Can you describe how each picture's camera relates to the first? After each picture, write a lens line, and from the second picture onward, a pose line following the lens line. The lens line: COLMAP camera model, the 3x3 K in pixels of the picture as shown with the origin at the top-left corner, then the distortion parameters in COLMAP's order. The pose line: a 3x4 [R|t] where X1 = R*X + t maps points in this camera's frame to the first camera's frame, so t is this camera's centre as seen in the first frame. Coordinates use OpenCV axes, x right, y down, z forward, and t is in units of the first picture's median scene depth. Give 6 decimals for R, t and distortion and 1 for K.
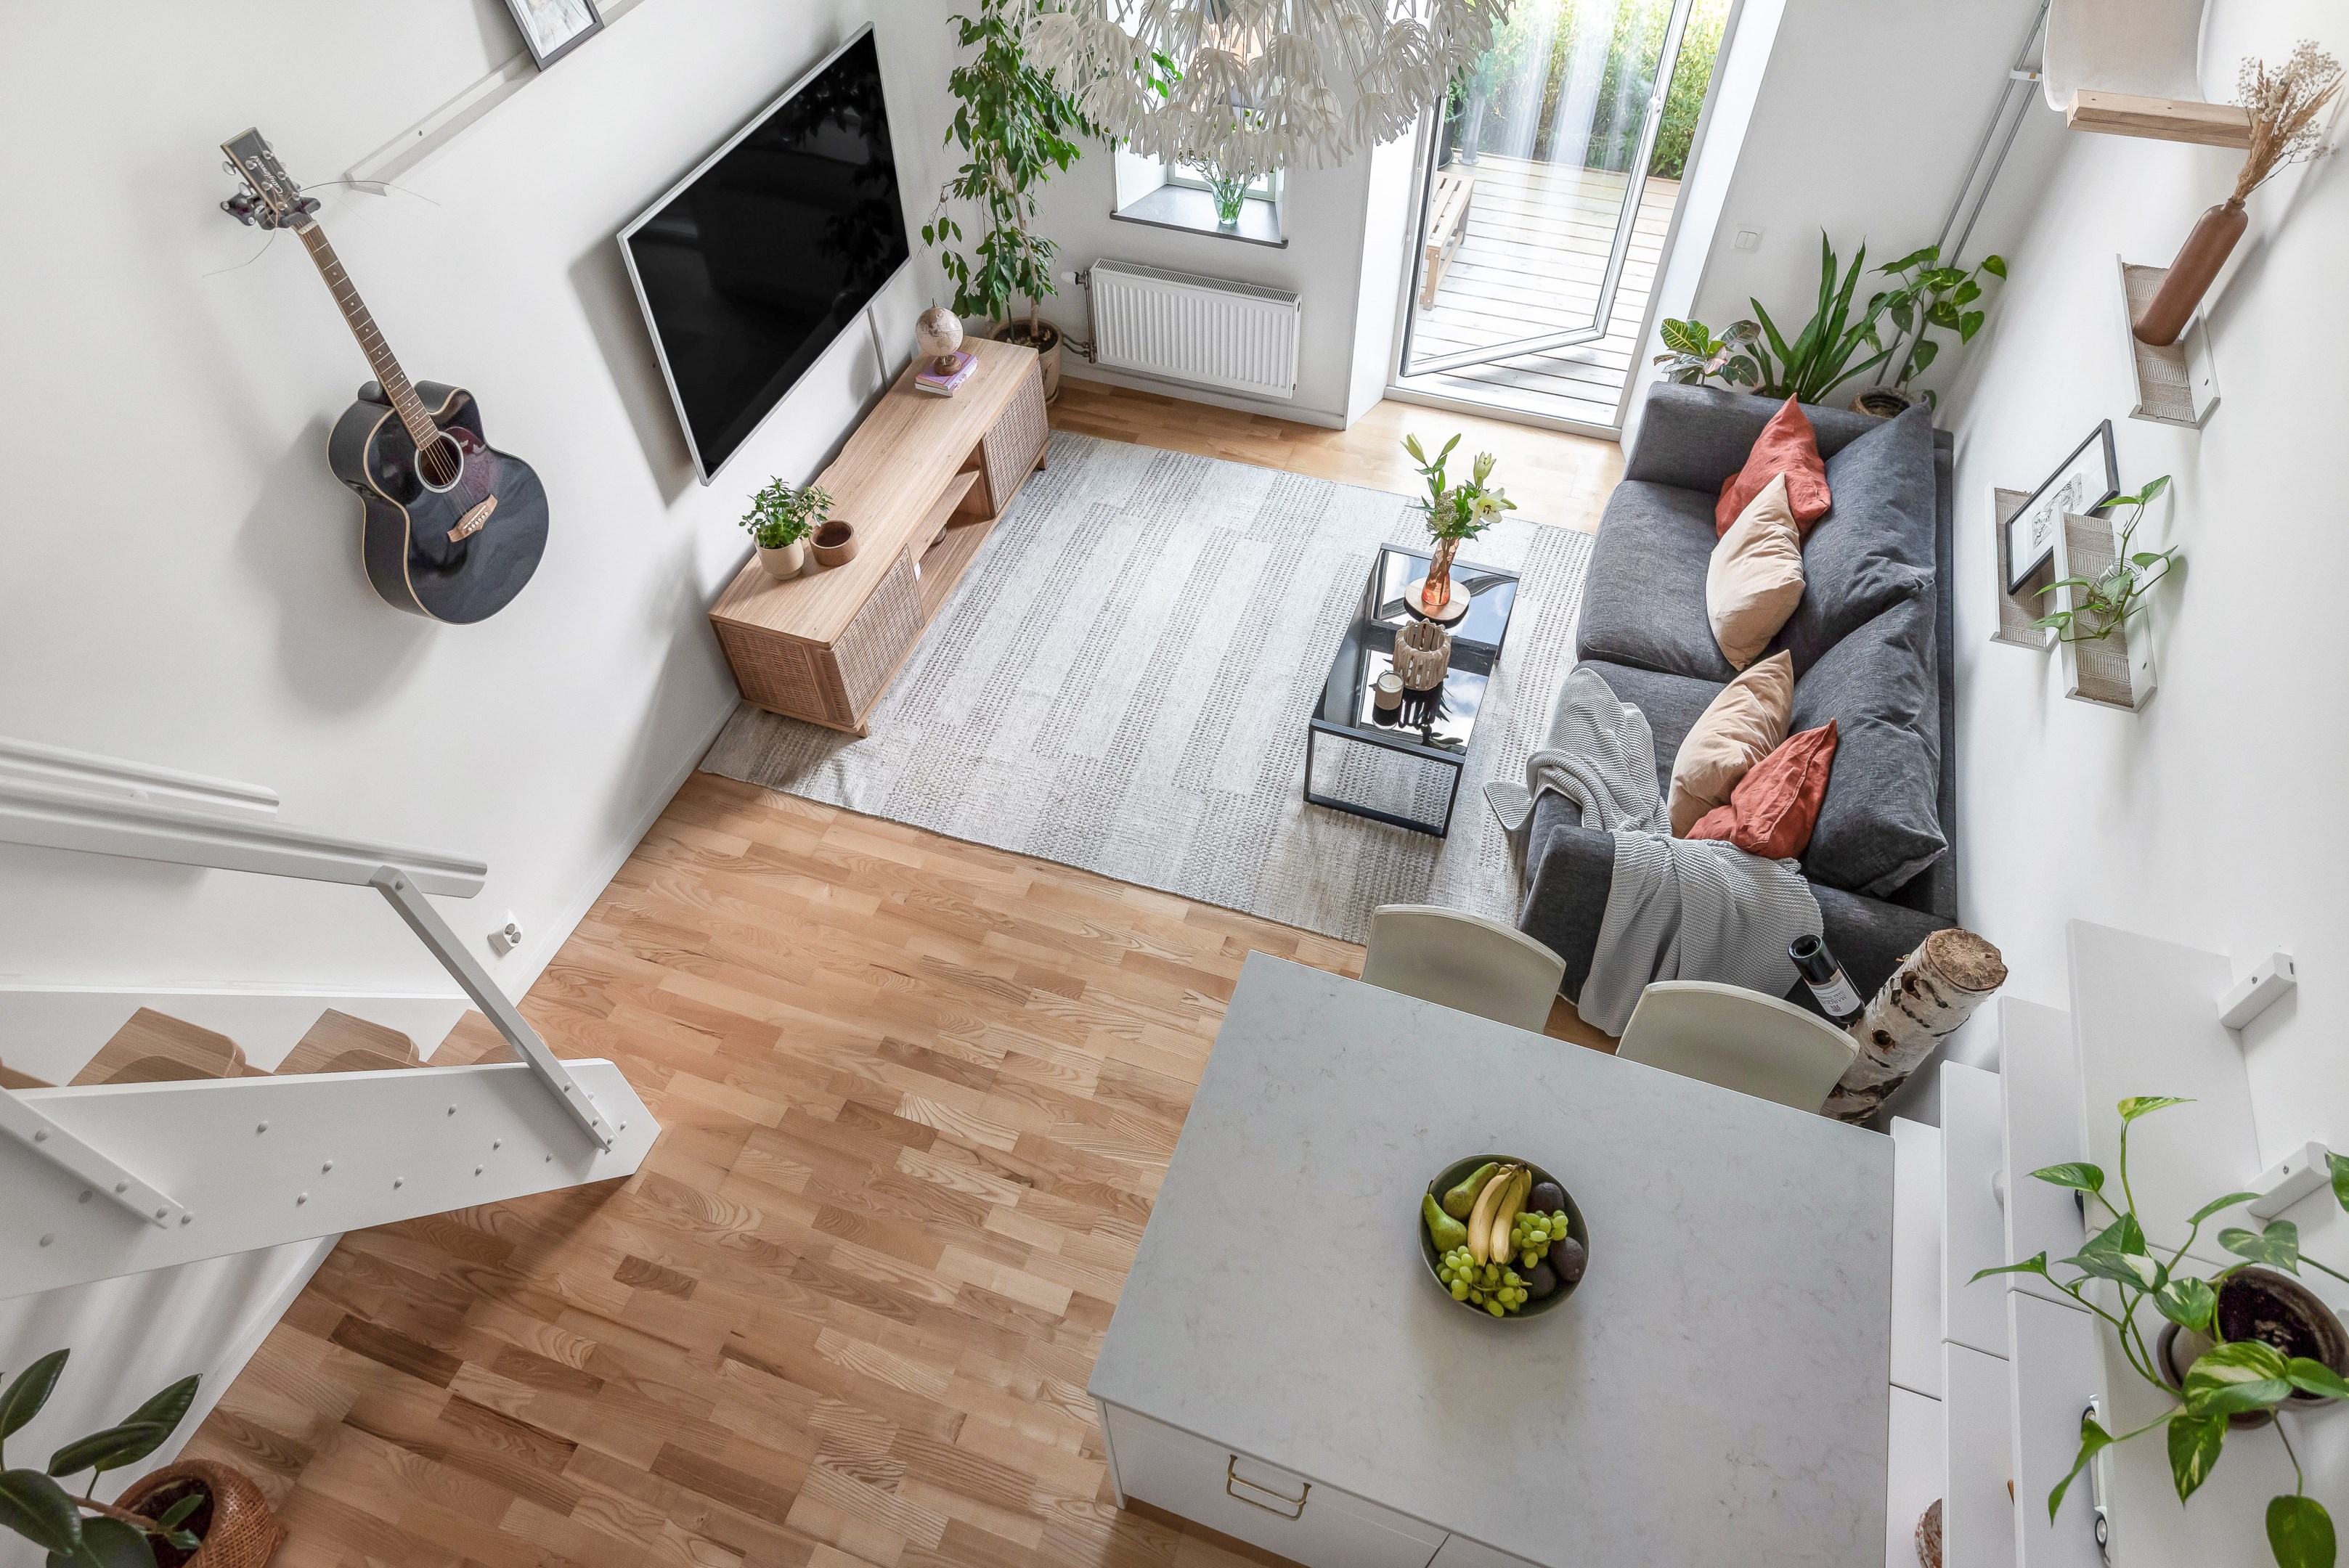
lens RADIAL K [[1345.6, 0, 1173.9], [0, 1345.6, 780.6], [0, 0, 1]] dist [0.005683, 0.000218]
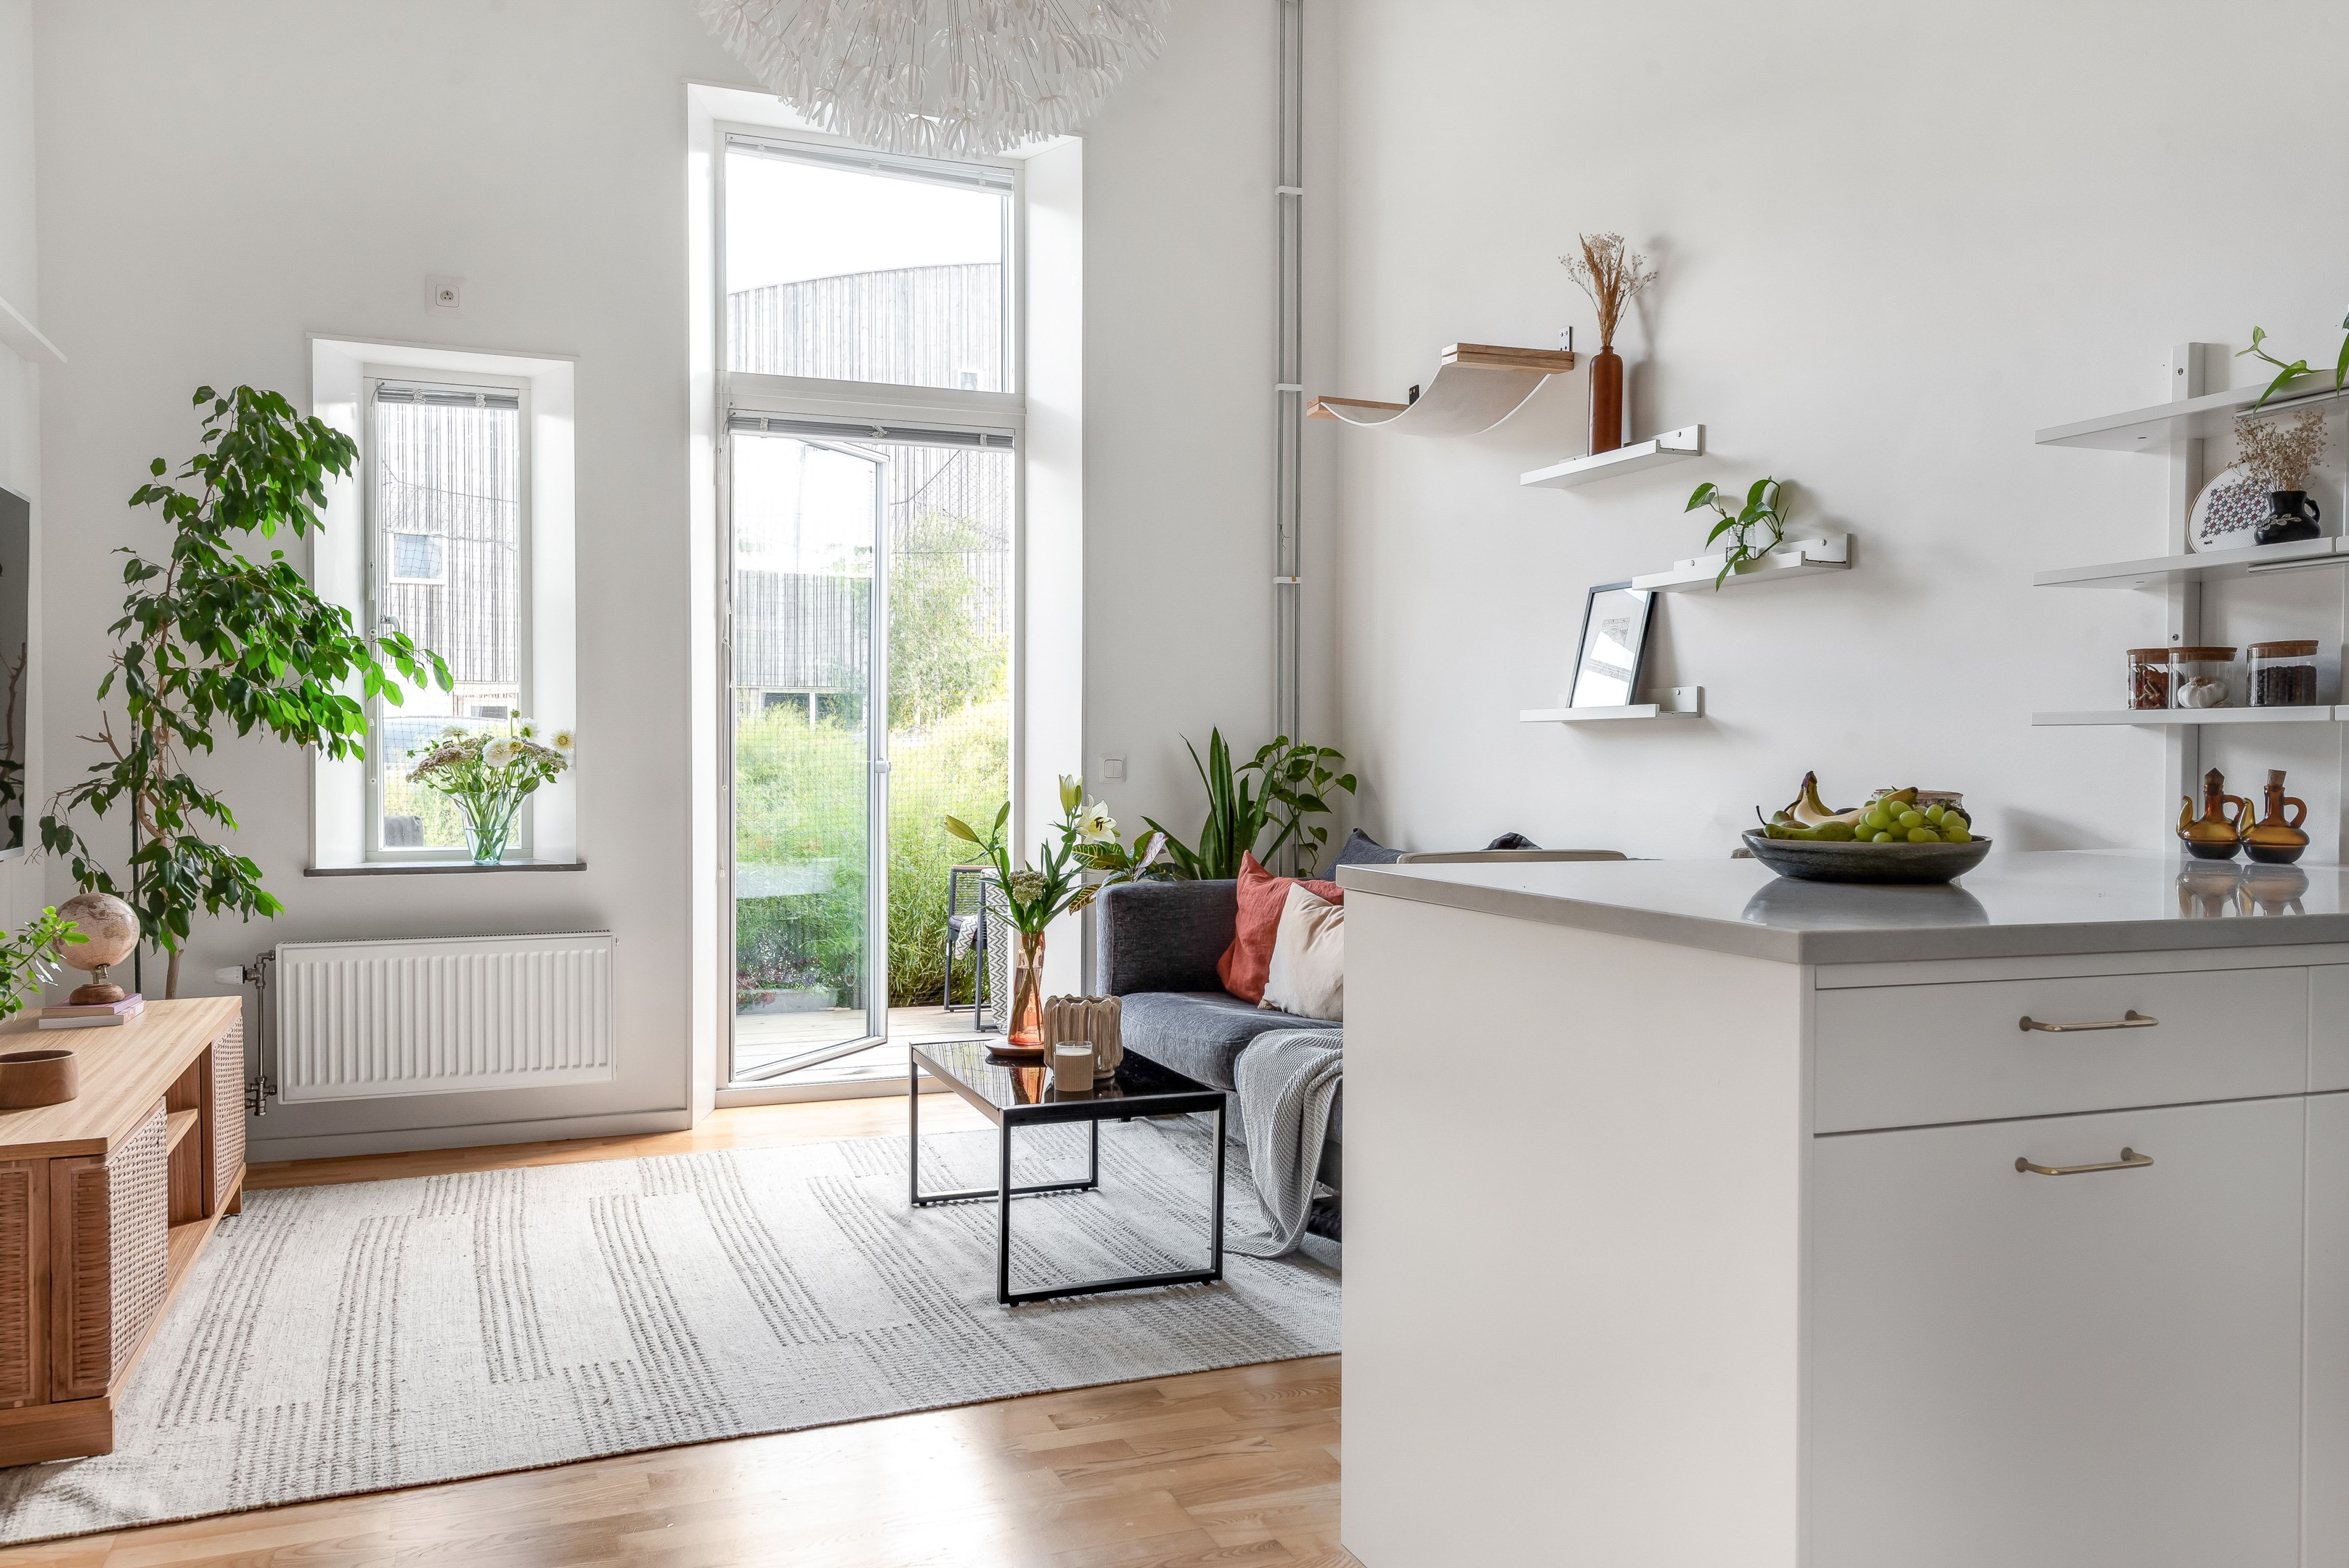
lens RADIAL K [[1783.7, 0, 1174.0], [0, 1783.7, 797.1], [0, 0, 1]] dist [0.000705, -0.005268]
pose [[0.758730, 0.008671, 0.651348, -0.345279], [0.491134, 0.649247, -0.580745, 0.348305], [-0.427921, 0.760528, 0.488345, 0.371493]]
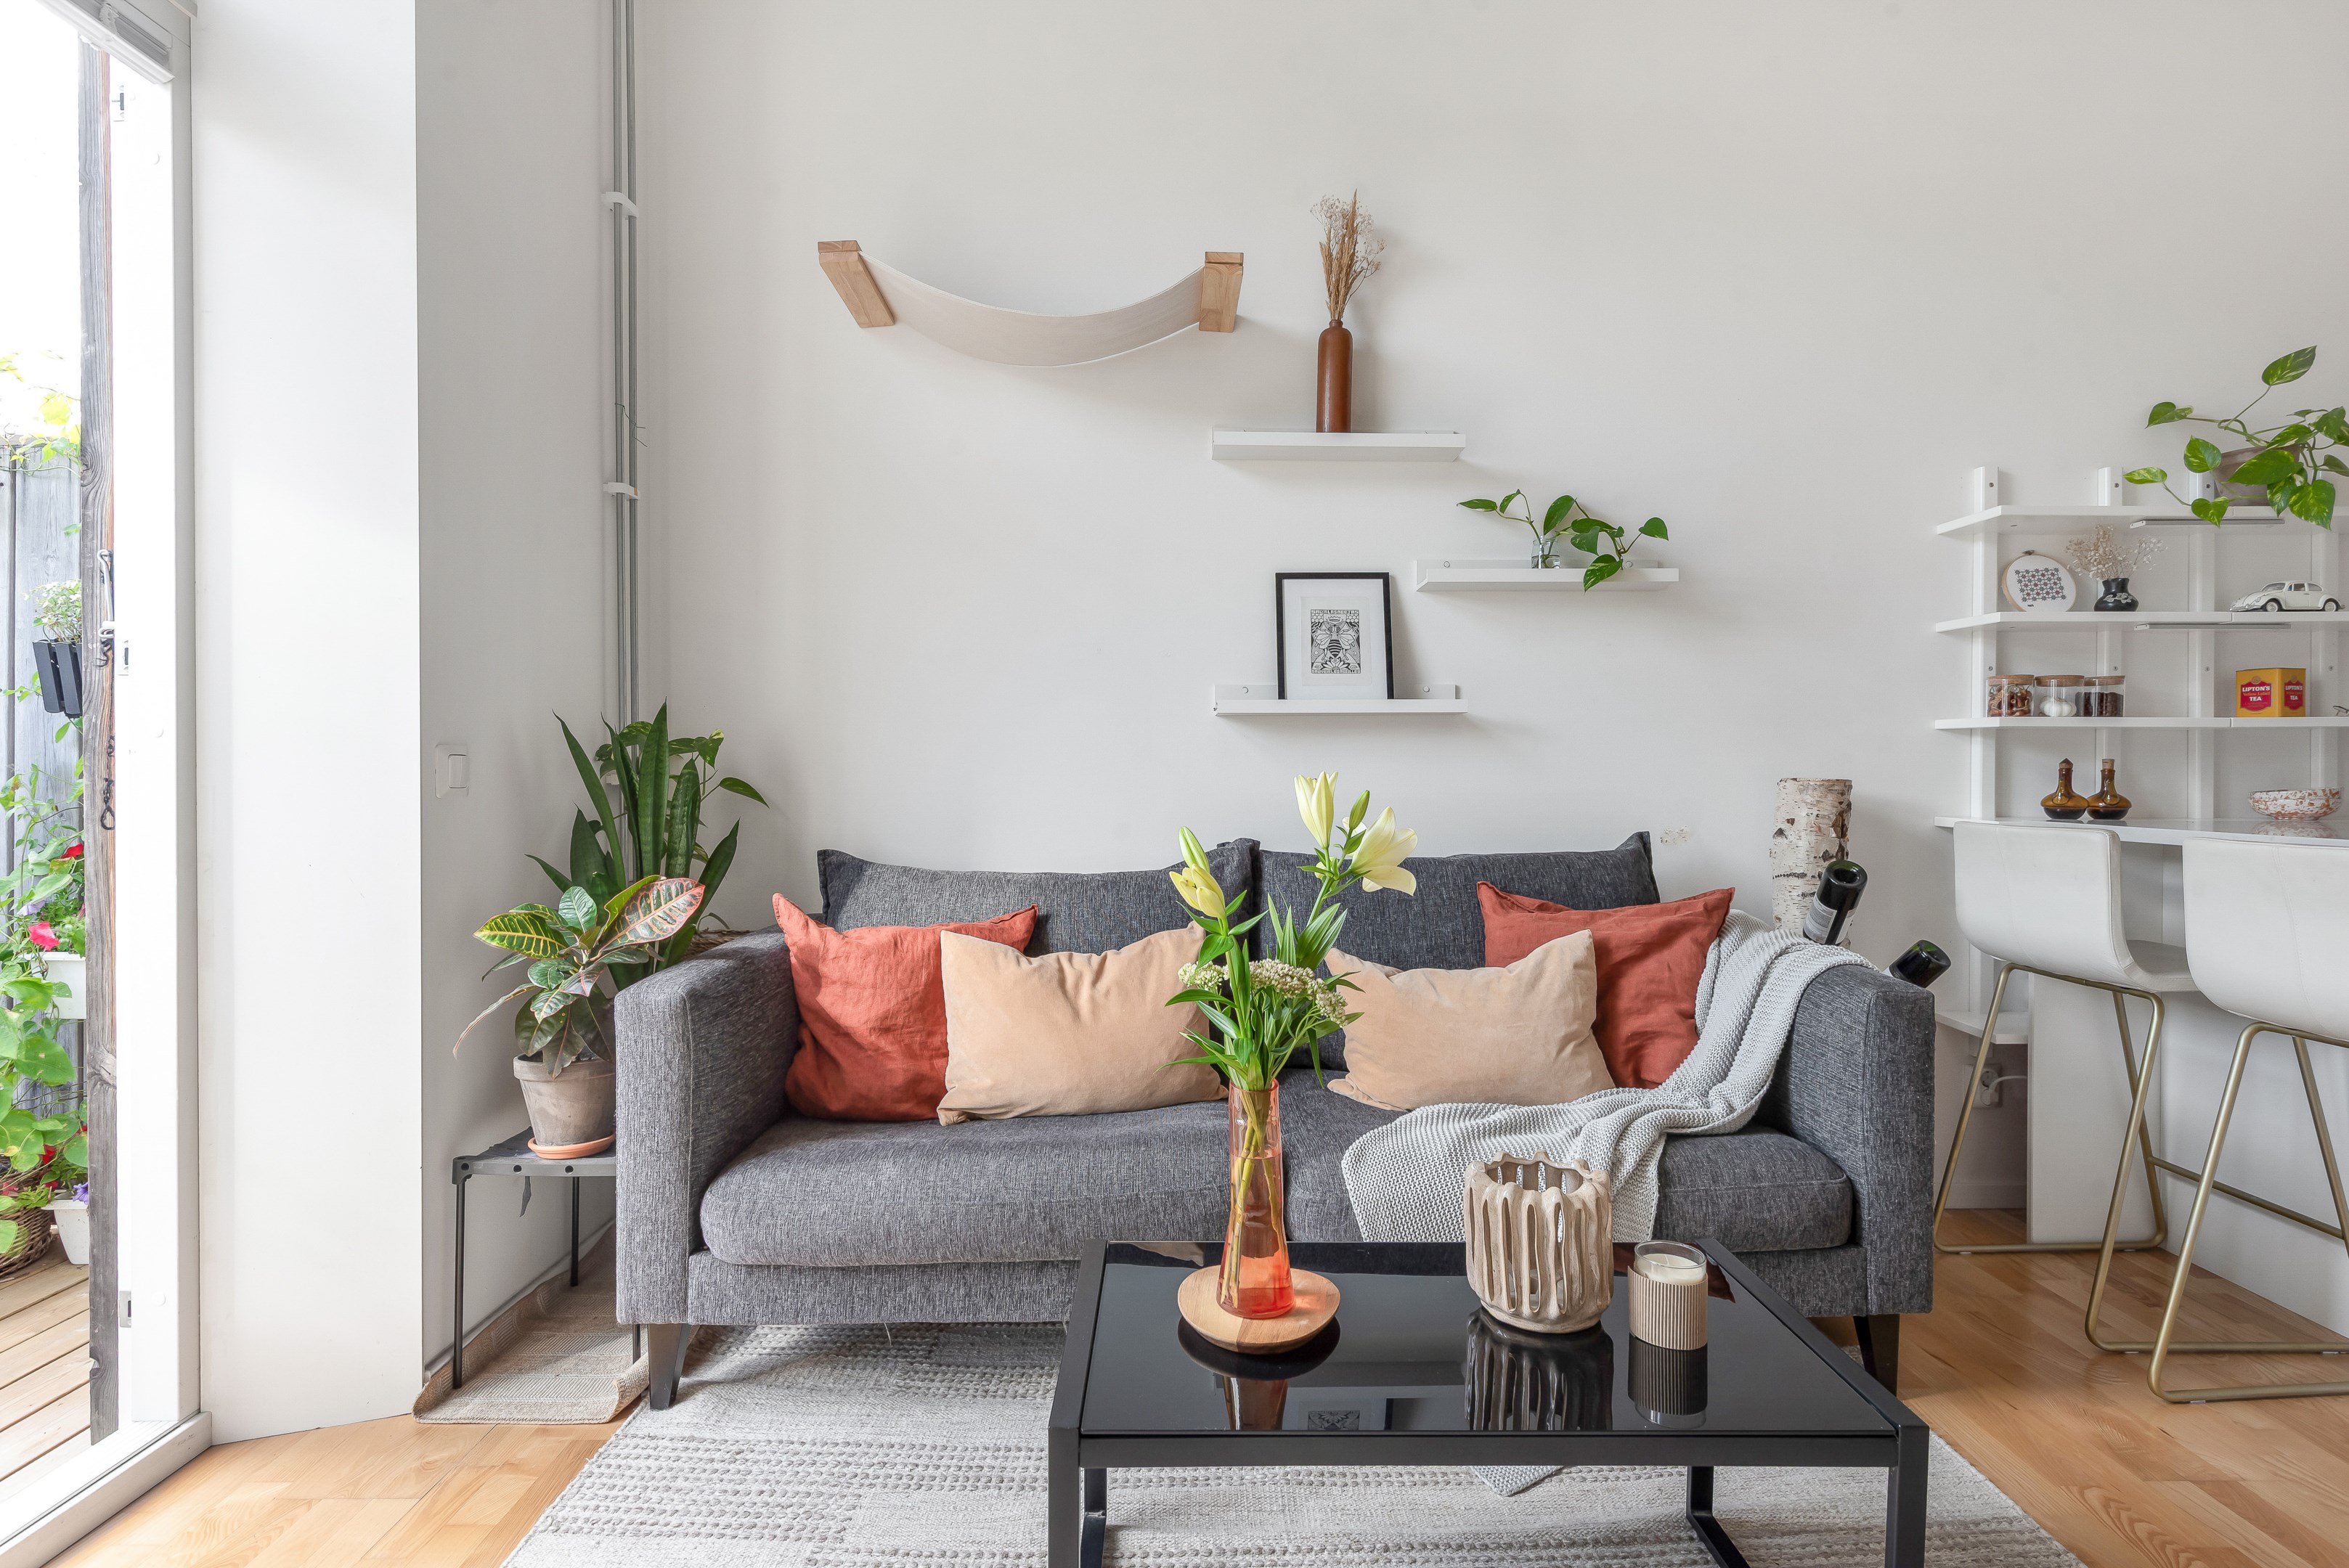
lens RADIAL K [[1189.7, 0, 1221.4], [0, 1189.7, 781.6], [0, 0, 1]] dist [0.014714, -0.004421]
pose [[-0.355568, 0.007146, 0.934623, -0.101781], [0.727535, 0.629862, 0.271968, -0.296745], [-0.586740, 0.776674, -0.229158, 0.901518]]
